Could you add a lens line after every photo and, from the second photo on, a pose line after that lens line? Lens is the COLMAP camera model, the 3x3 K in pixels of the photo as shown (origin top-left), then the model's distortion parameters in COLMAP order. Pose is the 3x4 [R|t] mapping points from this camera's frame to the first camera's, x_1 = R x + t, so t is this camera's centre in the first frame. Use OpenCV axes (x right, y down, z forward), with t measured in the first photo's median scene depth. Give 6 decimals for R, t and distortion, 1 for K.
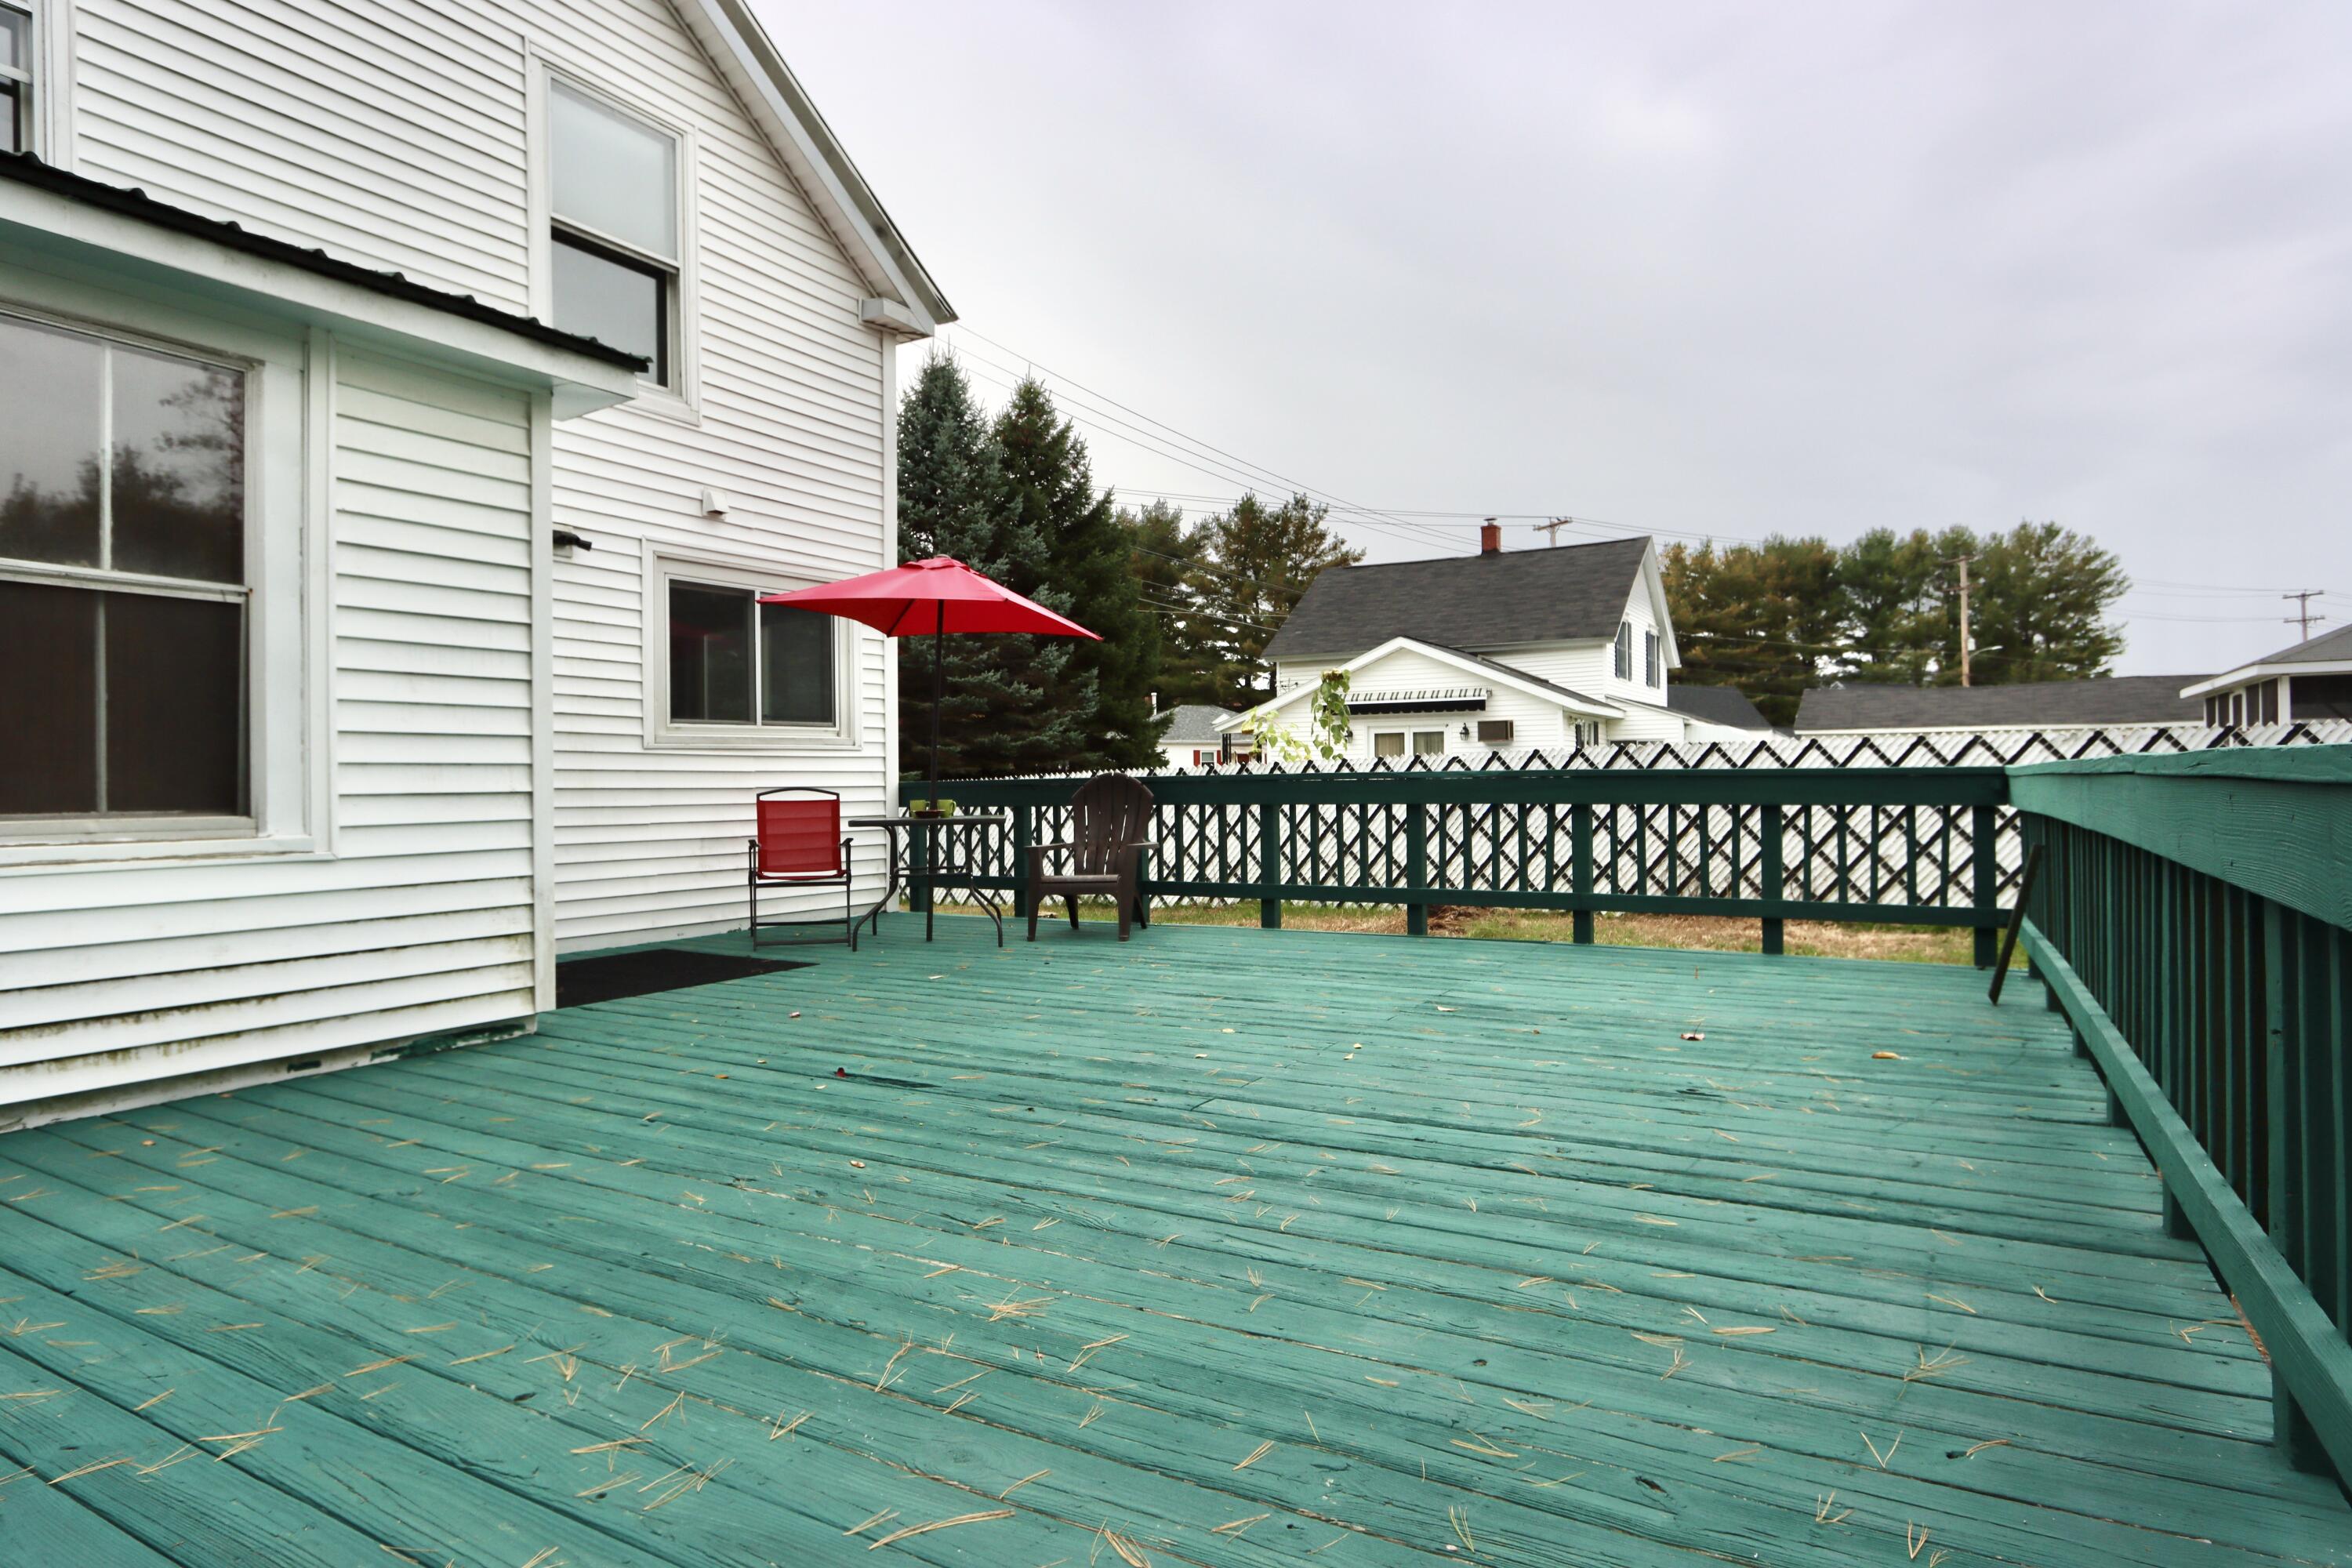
lens RADIAL K [[1316.9, 0, 1157.0], [0, 1316.9, 769.3], [0, 0, 1]] dist [-0.007293, 0.000820]
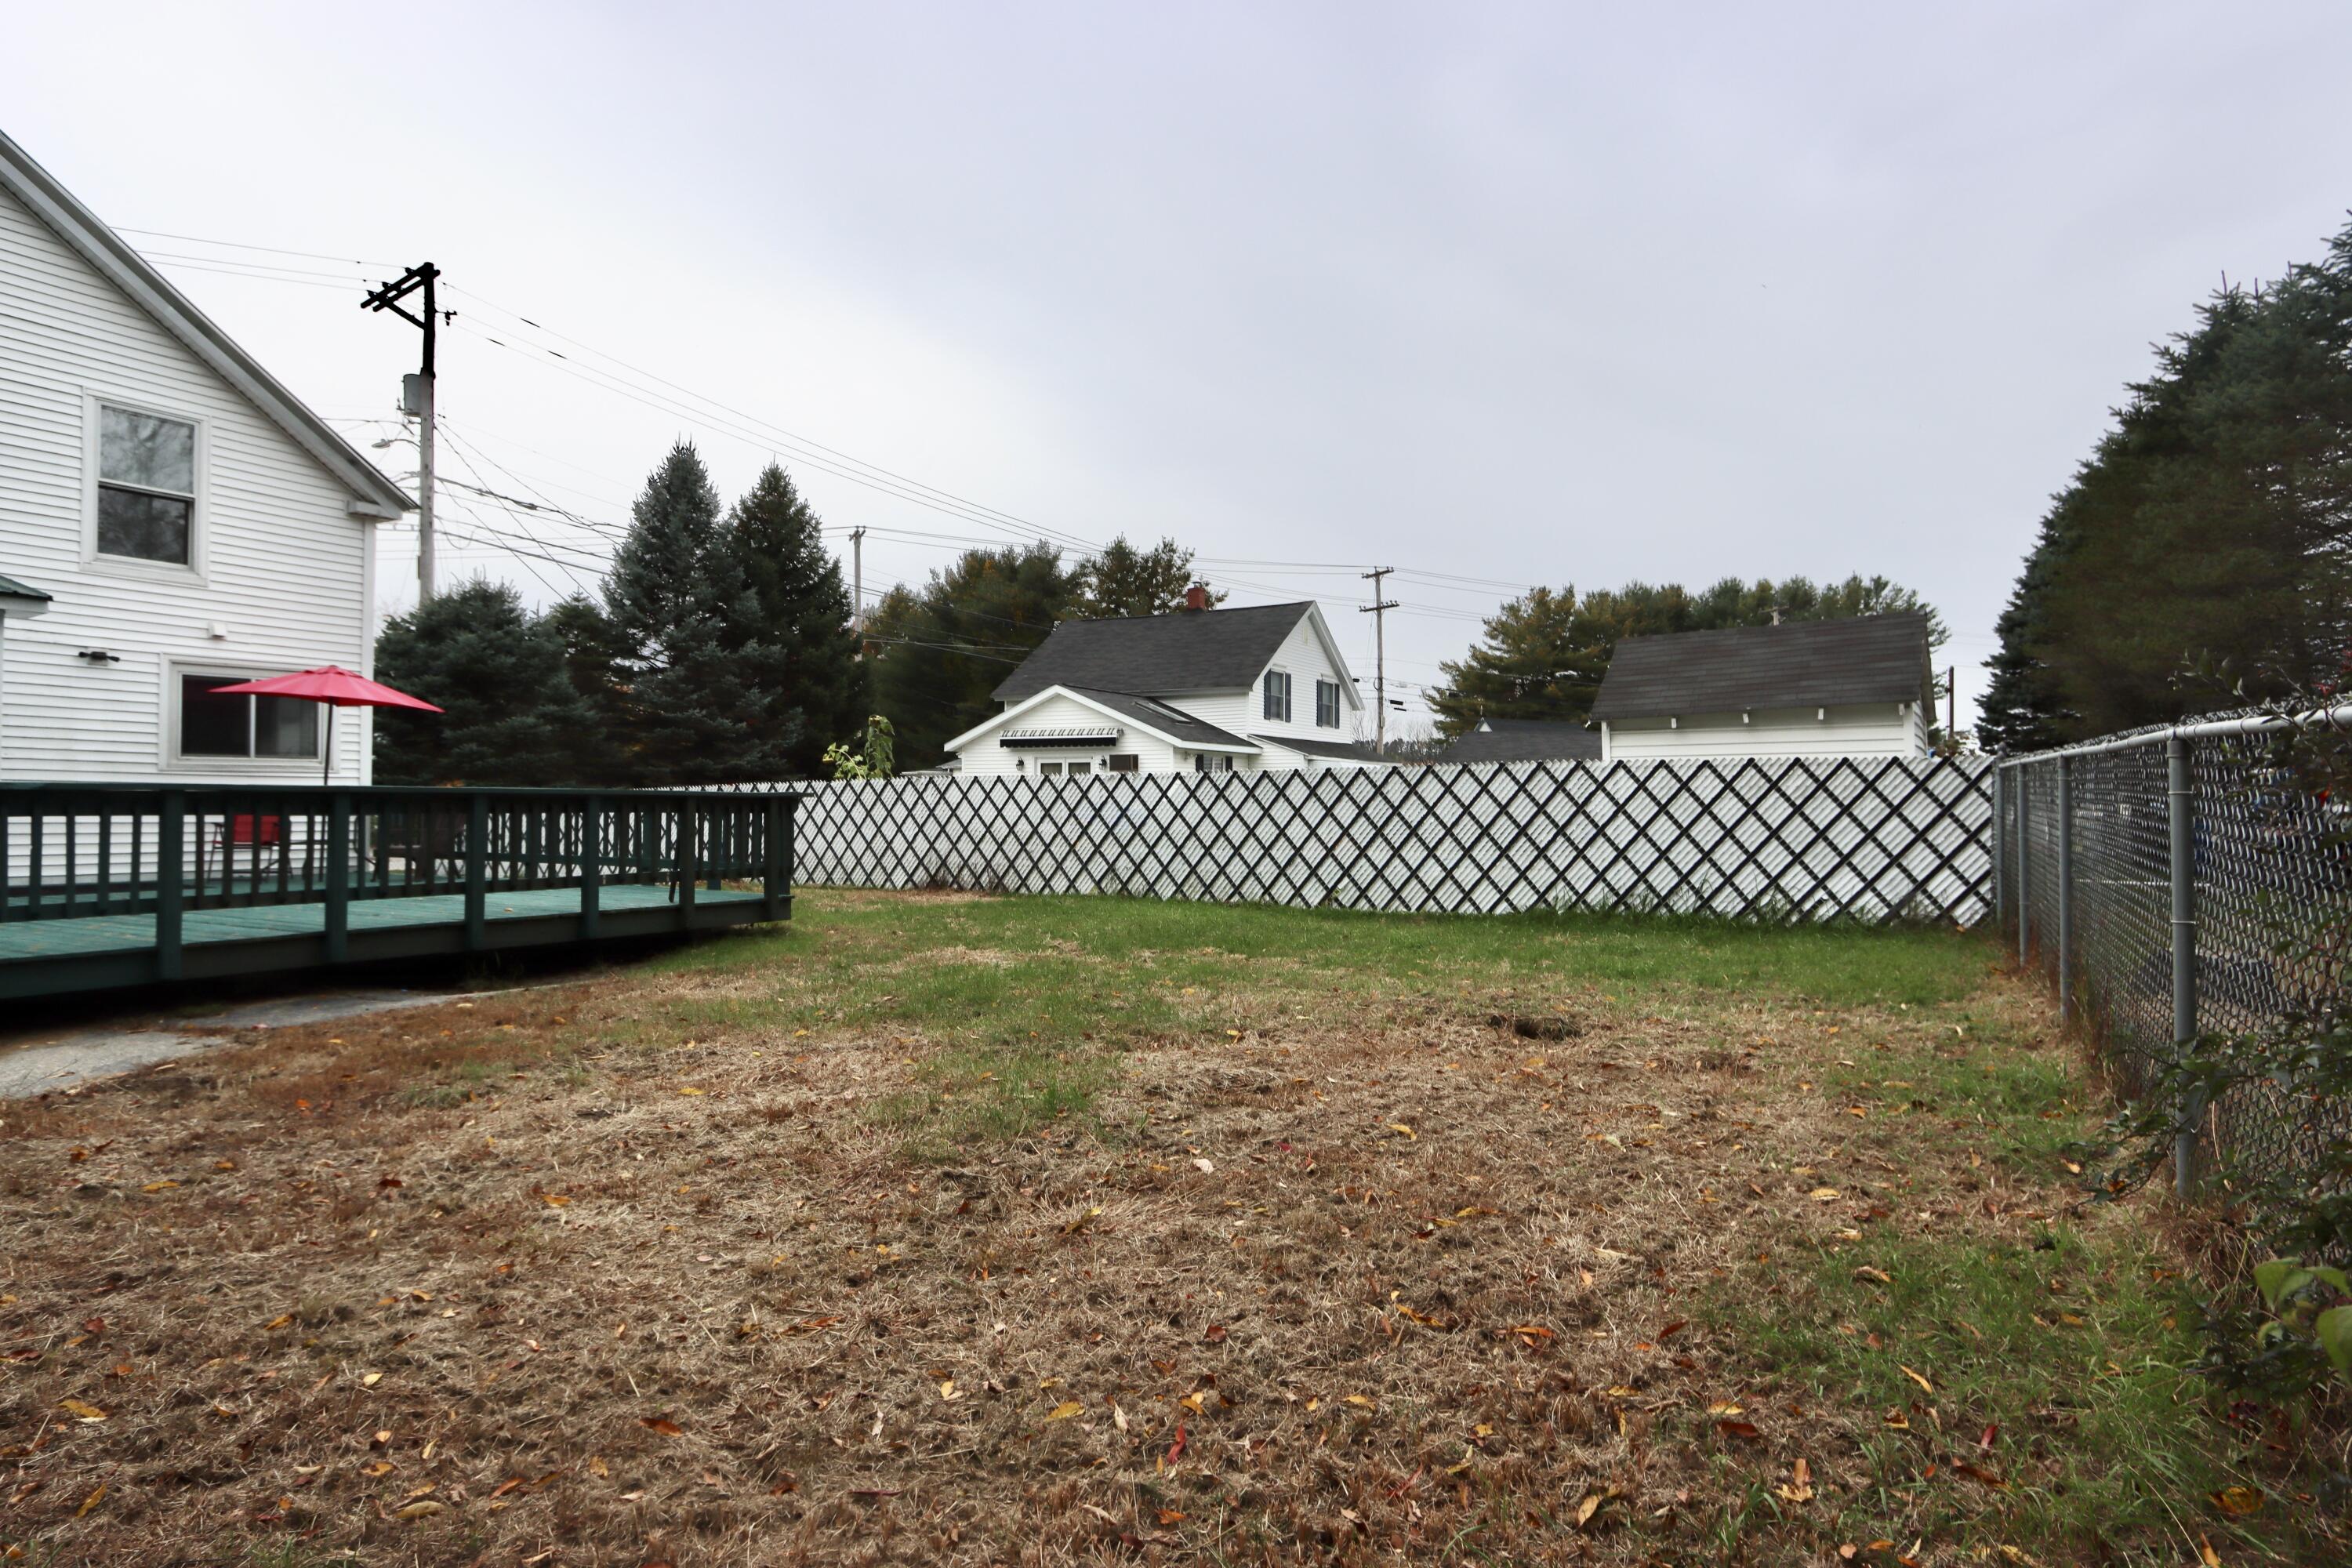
lens RADIAL K [[1304.7, 0, 1155.1], [0, 1304.7, 768.3], [0, 0, 1]] dist [-0.008089, 0.005455]
pose [[0.999708, 0.016550, 0.017623, 0.084614], [-0.016236, 0.999710, -0.017803, -0.000868], [-0.017913, 0.017511, 0.999686, -0.071701]]
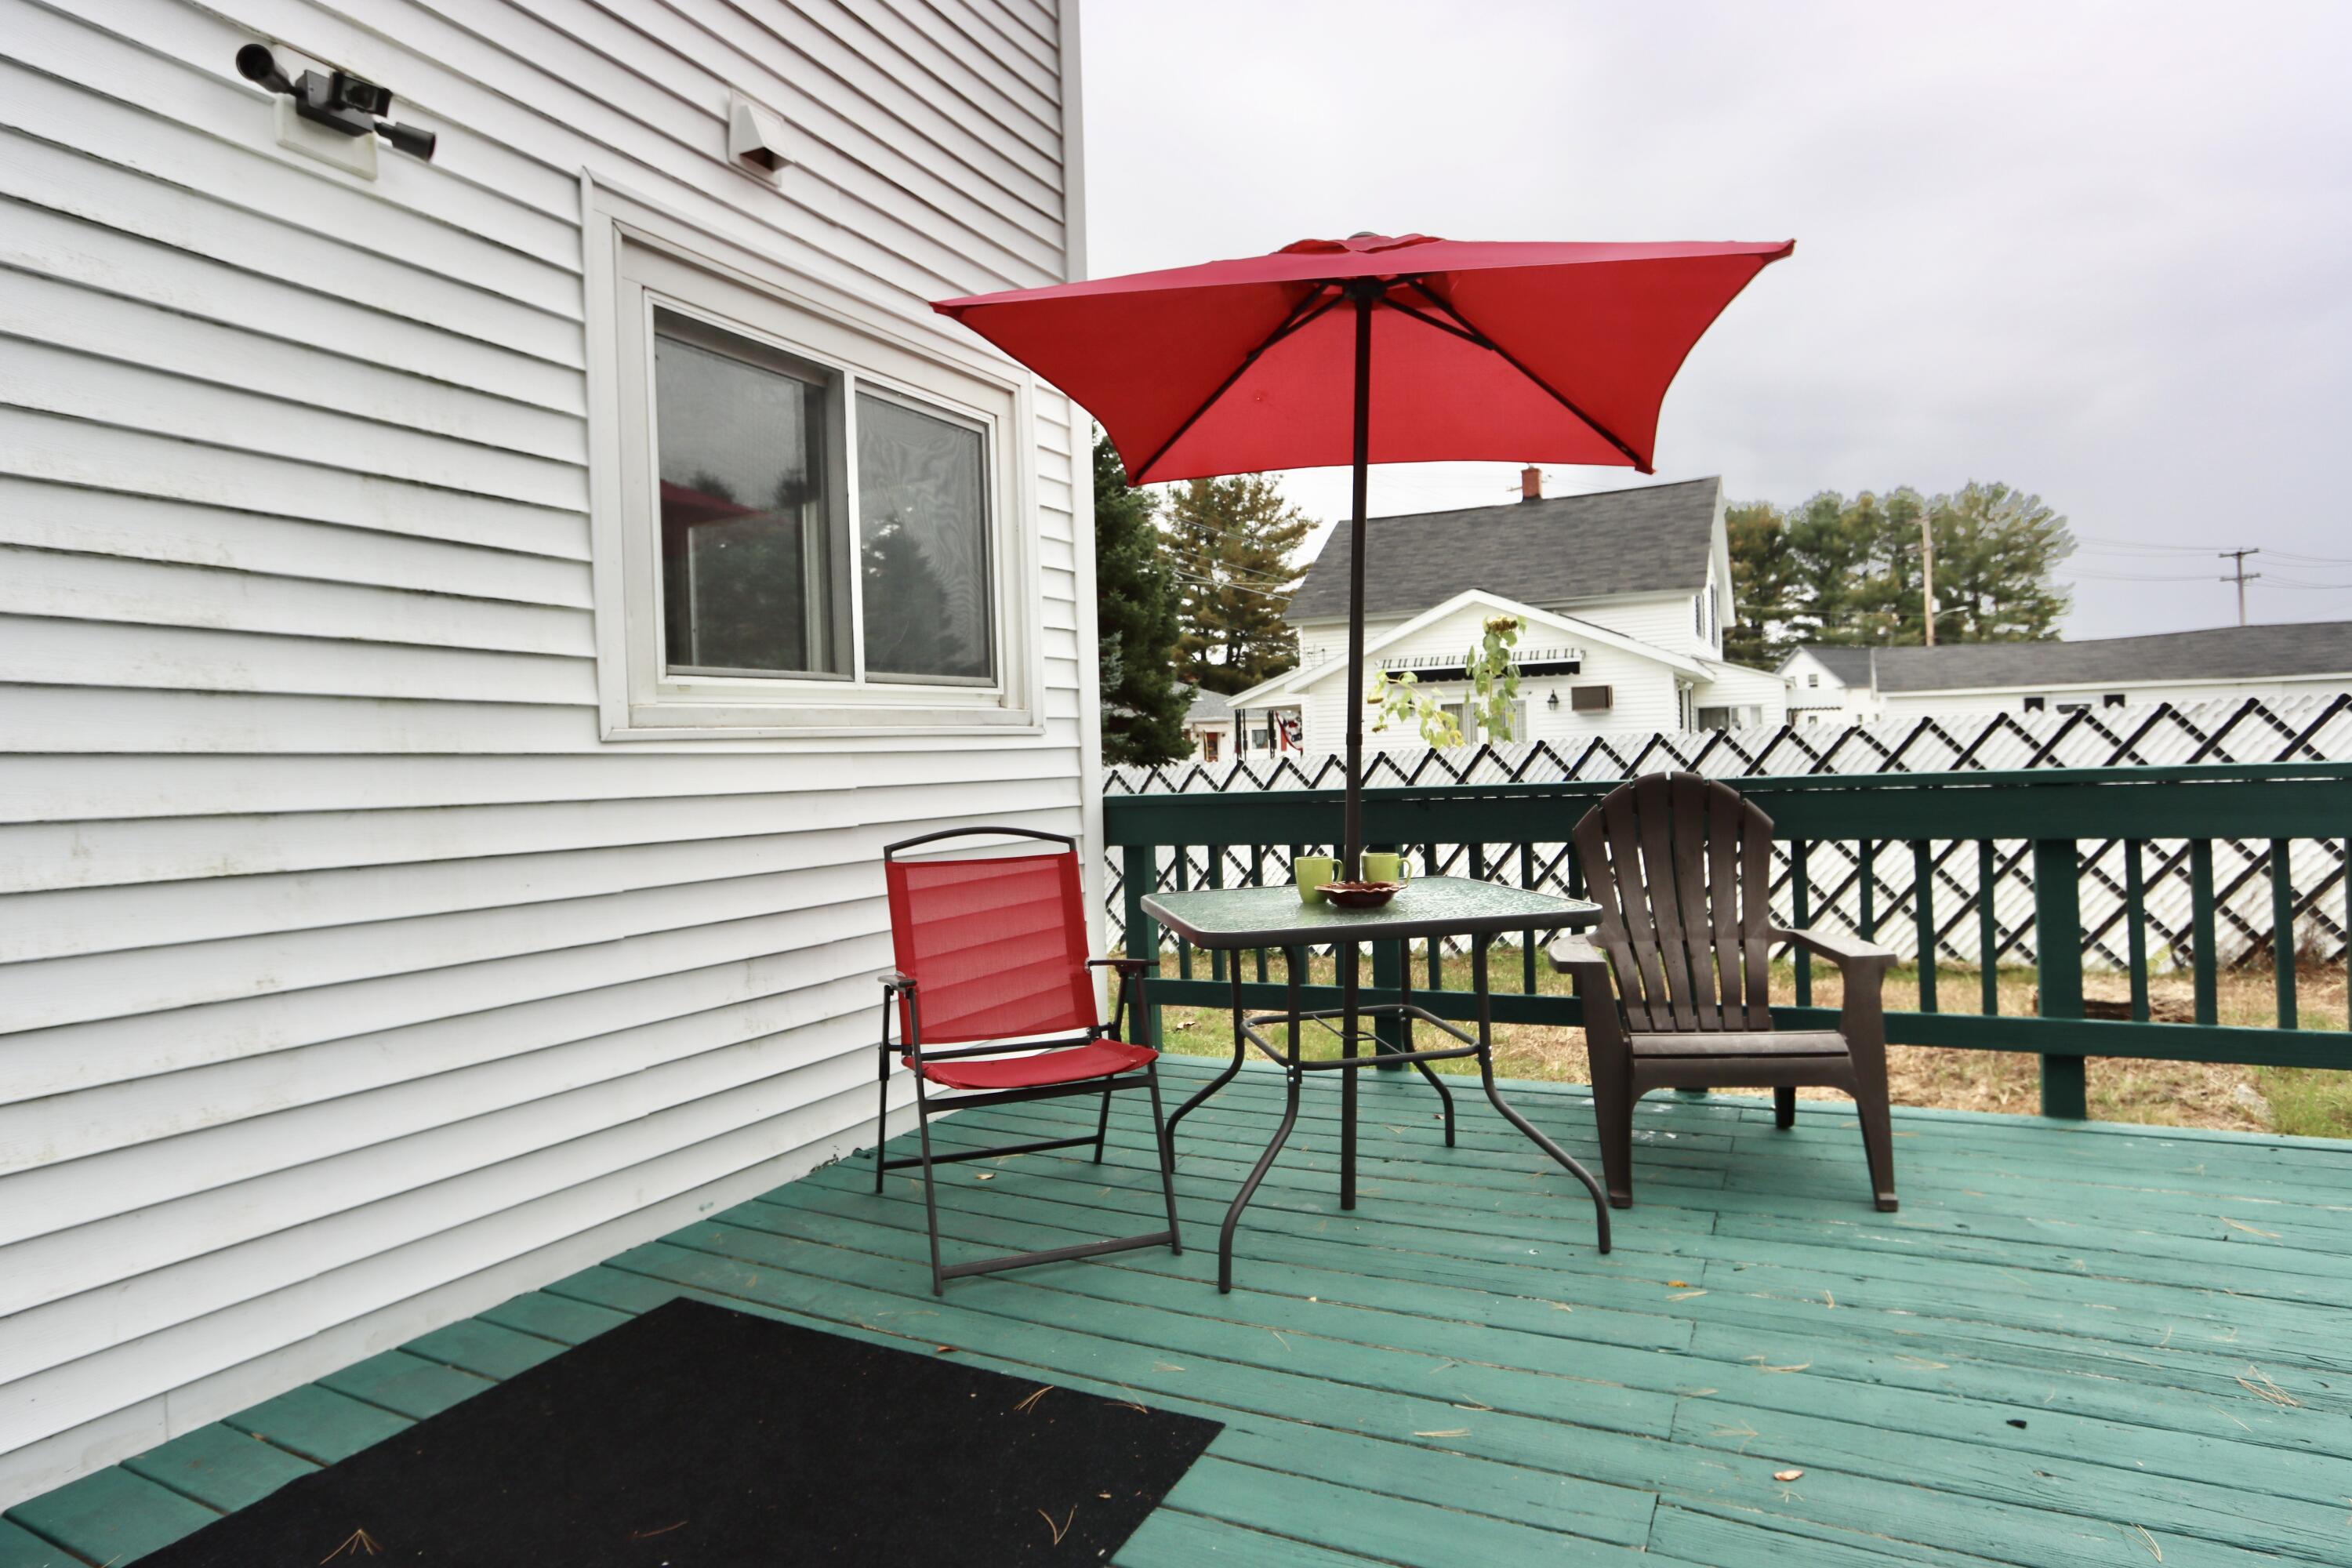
lens RADIAL K [[1304.7, 0, 1155.1], [0, 1304.7, 768.3], [0, 0, 1]] dist [-0.008089, 0.005455]
pose [[0.998130, -0.021648, 0.057157, -0.023208], [0.020758, 0.999654, 0.016126, -0.001004], [-0.057487, -0.014909, 0.998235, 0.056588]]
